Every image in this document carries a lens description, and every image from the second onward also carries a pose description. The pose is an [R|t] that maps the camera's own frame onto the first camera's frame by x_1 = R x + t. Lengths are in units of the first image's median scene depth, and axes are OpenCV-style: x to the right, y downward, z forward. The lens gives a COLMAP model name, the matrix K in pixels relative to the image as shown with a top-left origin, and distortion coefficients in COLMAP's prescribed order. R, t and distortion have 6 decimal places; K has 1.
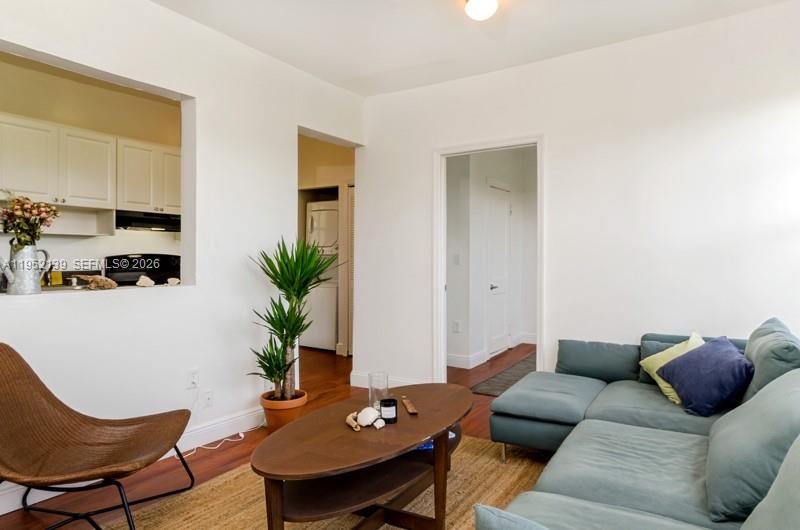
lens RADIAL K [[481.7, 0, 401.3], [0, 481.7, 259.8], [0, 0, 1]] dist [0.002482, -0.003522]
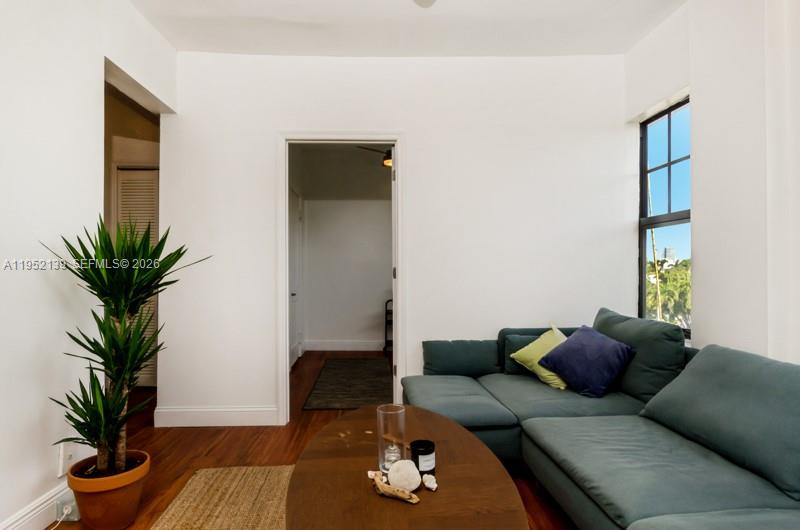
lens RADIAL K [[451.4, 0, 400.1], [0, 451.4, 269.5], [0, 0, 1]] dist [-0.003138, -0.002046]
pose [[0.836962, 0.001363, 0.547259, -0.285298], [0.000925, 0.999992, -0.003906, 0.028251], [-0.547260, 0.003775, 0.836954, 0.325749]]
